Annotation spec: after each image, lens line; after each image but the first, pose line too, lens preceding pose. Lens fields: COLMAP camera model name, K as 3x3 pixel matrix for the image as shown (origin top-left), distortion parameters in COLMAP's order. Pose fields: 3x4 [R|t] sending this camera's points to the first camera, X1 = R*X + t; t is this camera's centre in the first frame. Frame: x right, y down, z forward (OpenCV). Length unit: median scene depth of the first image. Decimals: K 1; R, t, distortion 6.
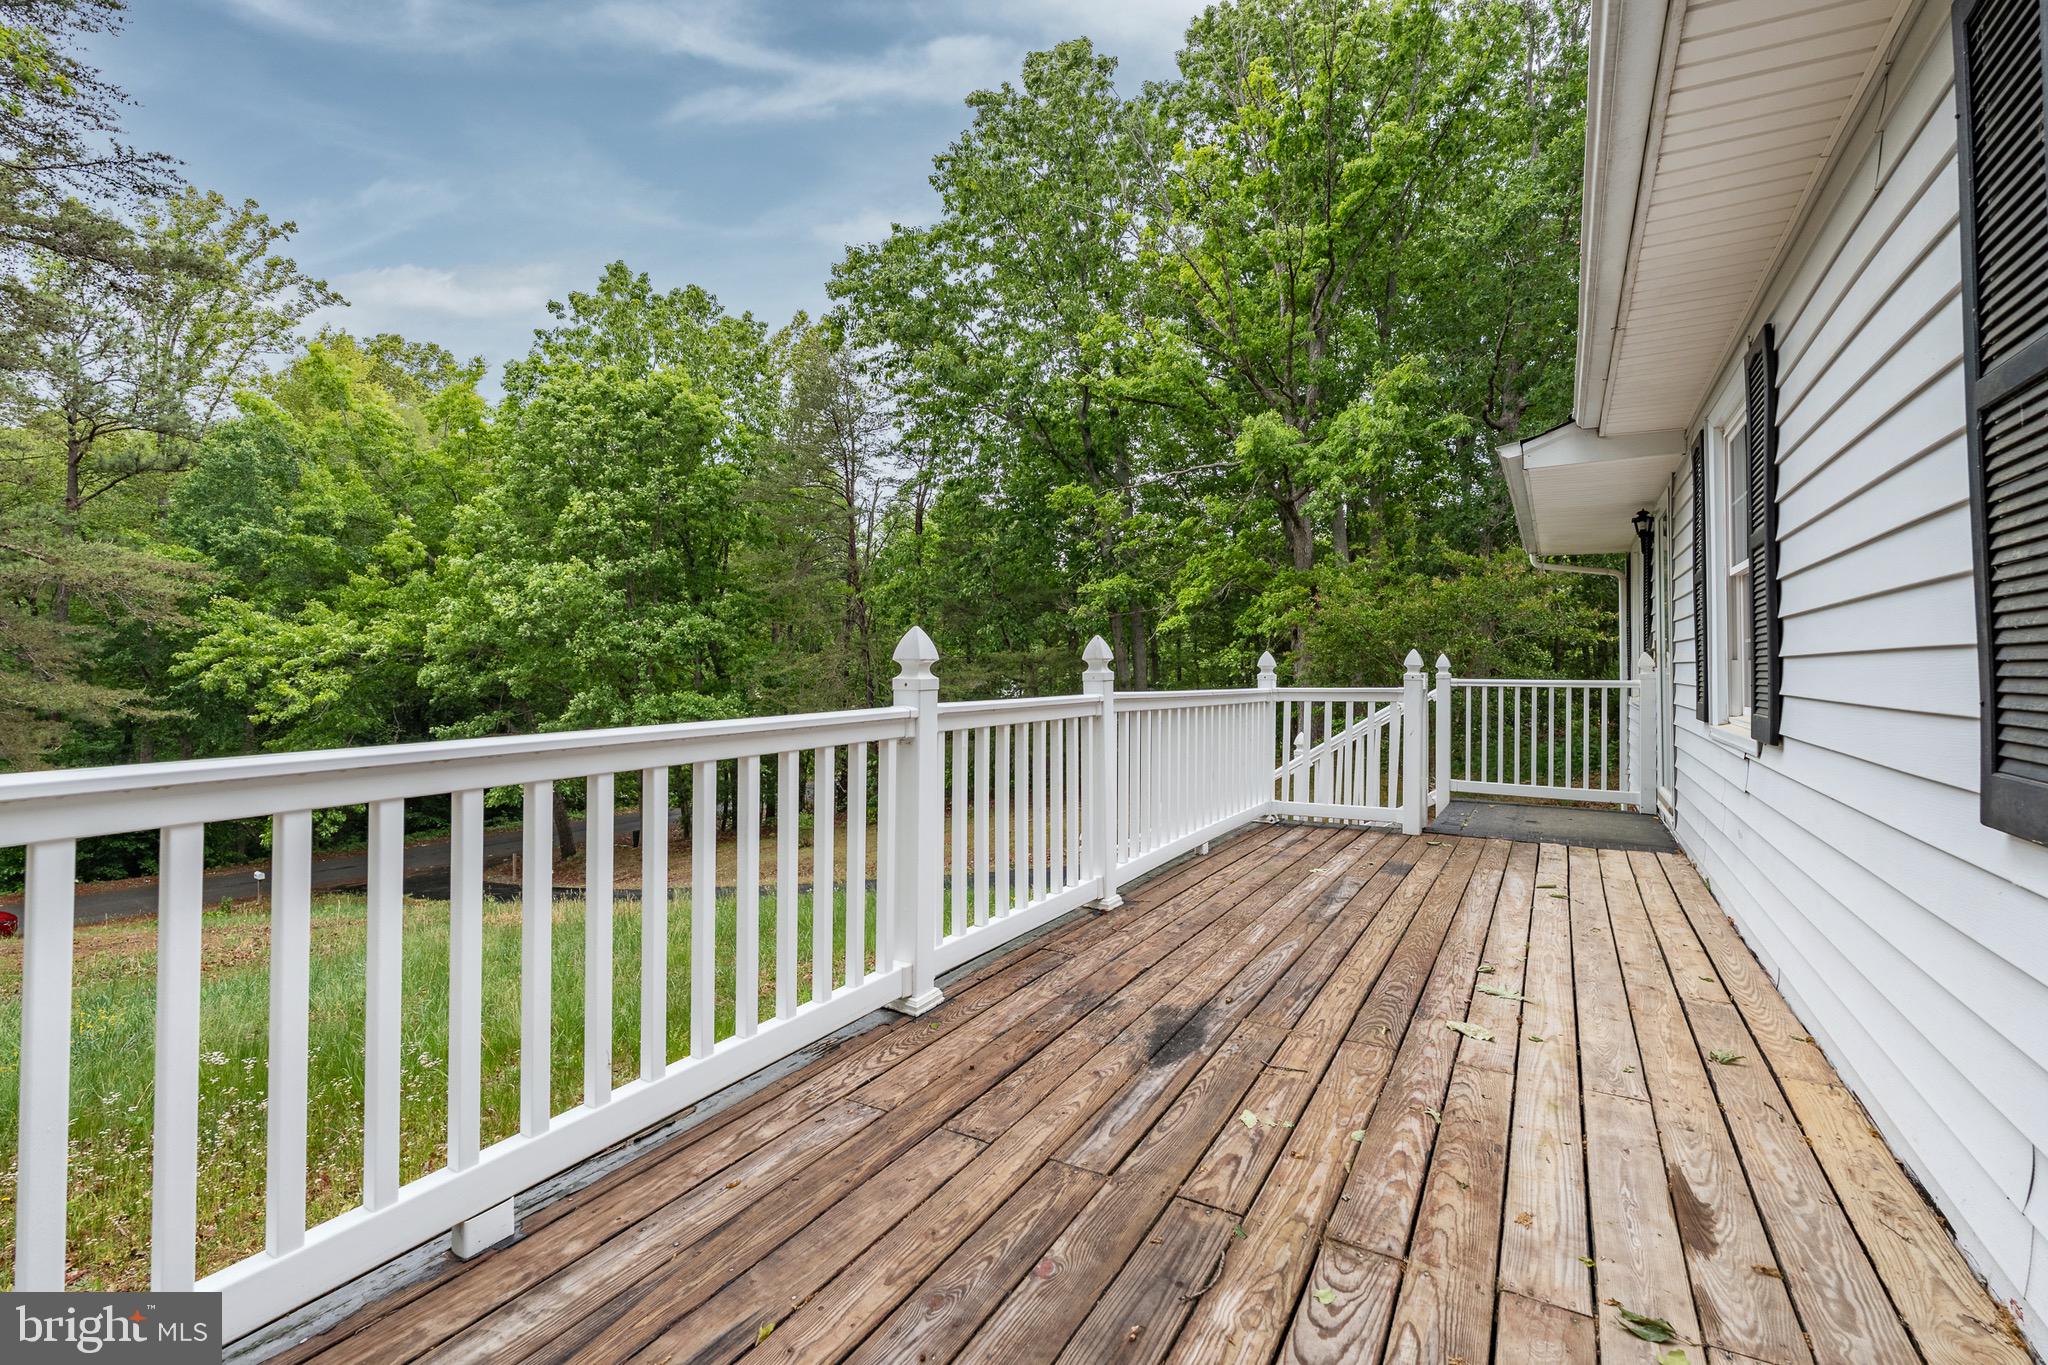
lens RADIAL K [[908.9, 0, 999.8], [0, 908.9, 639.4], [0, 0, 1]] dist [-0.010345, 0.000347]
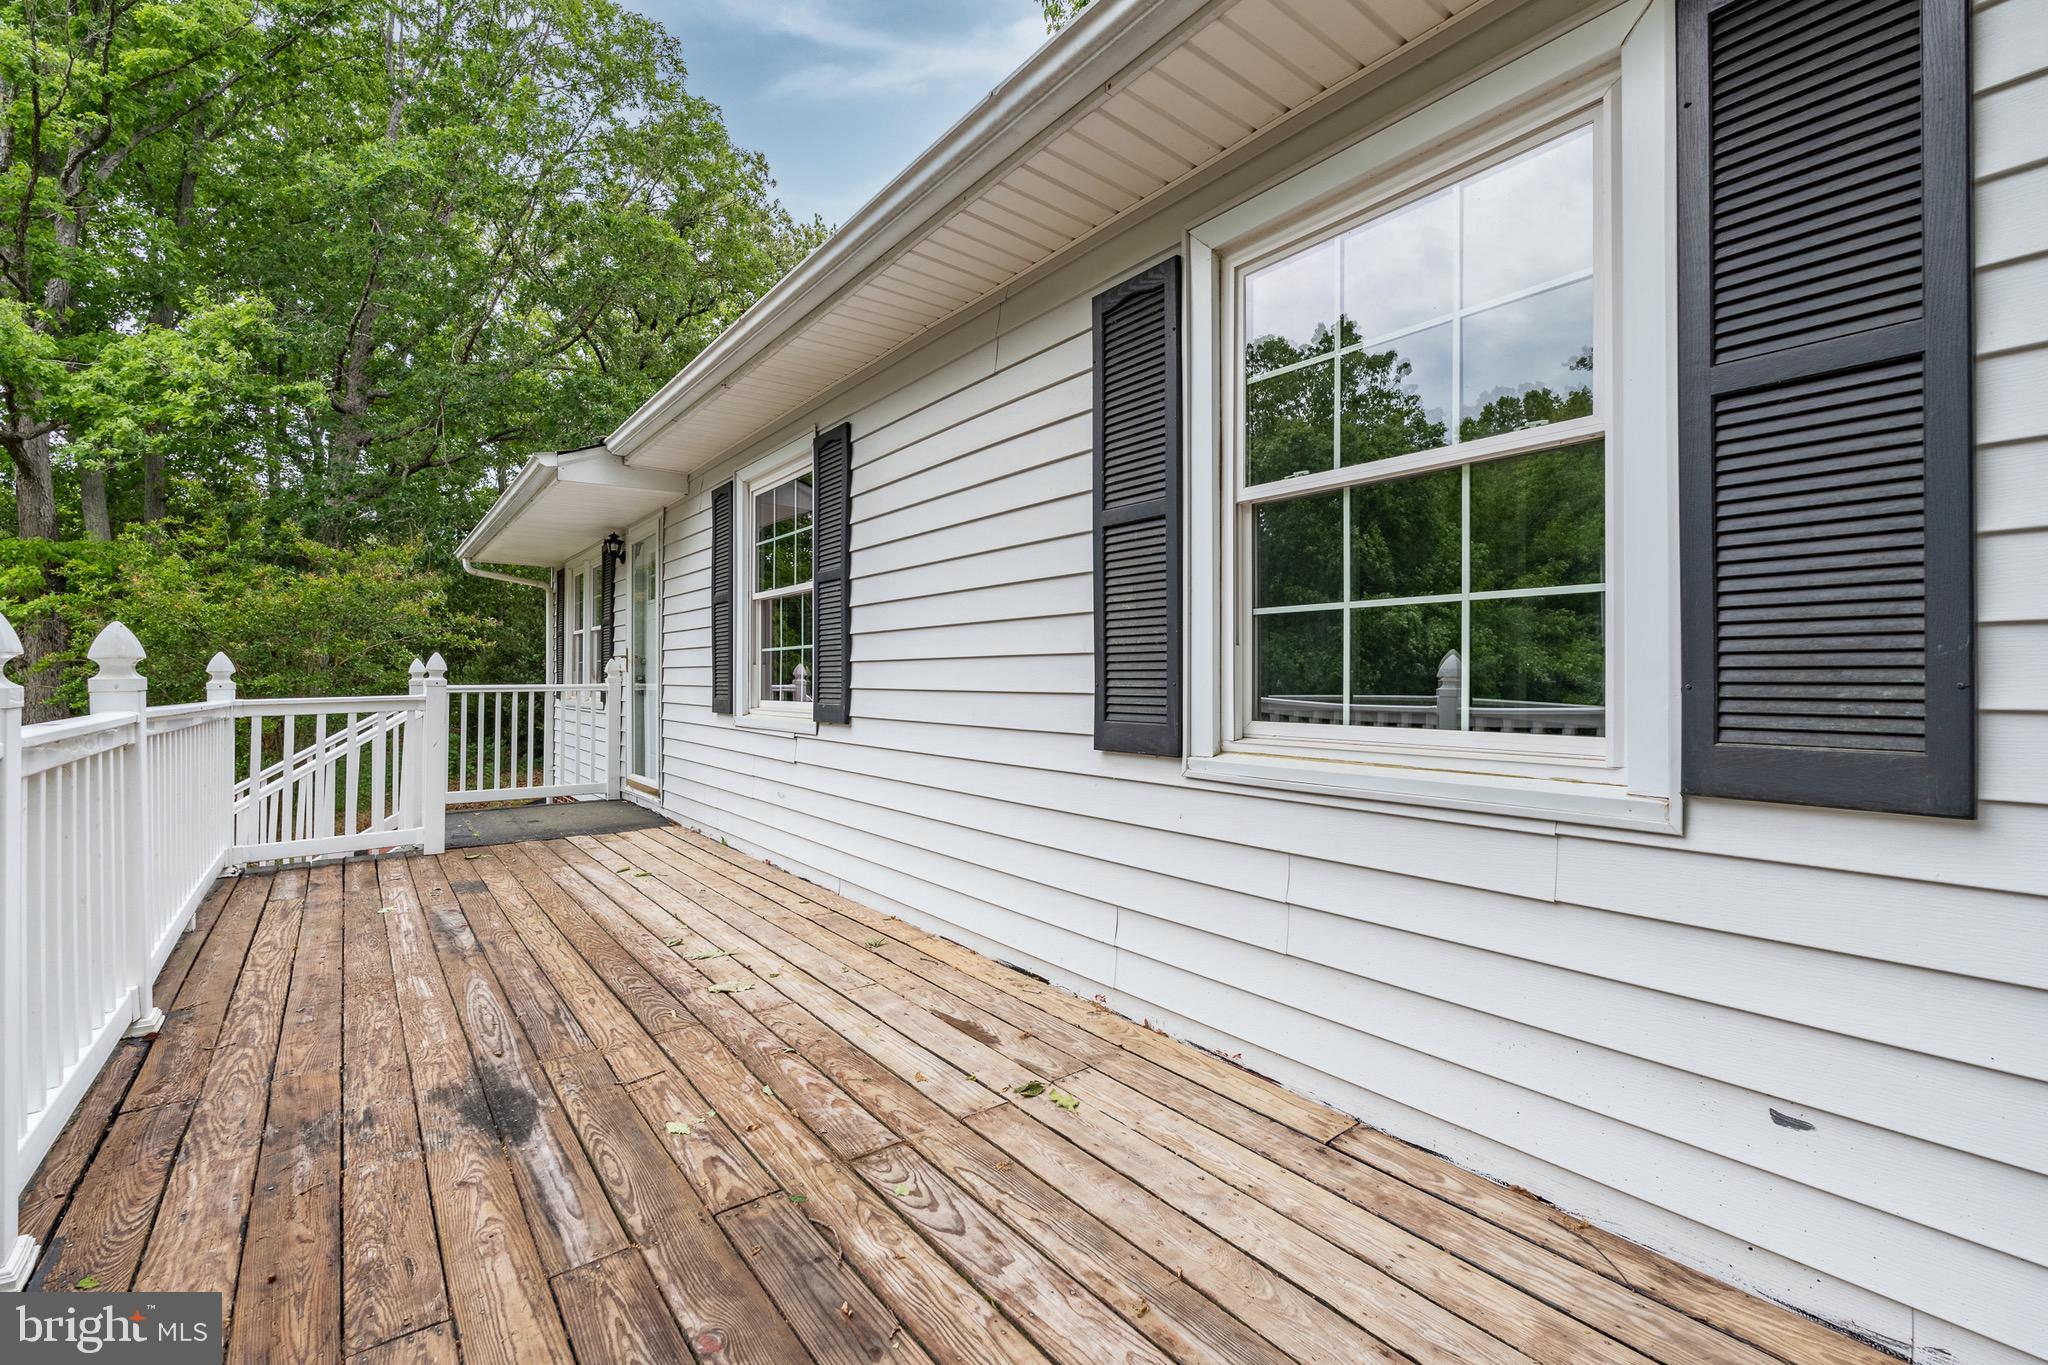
lens RADIAL K [[908.9, 0, 1025.6], [0, 908.9, 684.4], [0, 0, 1]] dist [-0.010345, 0.000347]
pose [[0.361760, -0.016084, 0.932133, -0.408336], [-0.022510, 0.999409, 0.025981, 0.014273], [-0.931999, -0.030381, 0.361184, 0.258908]]
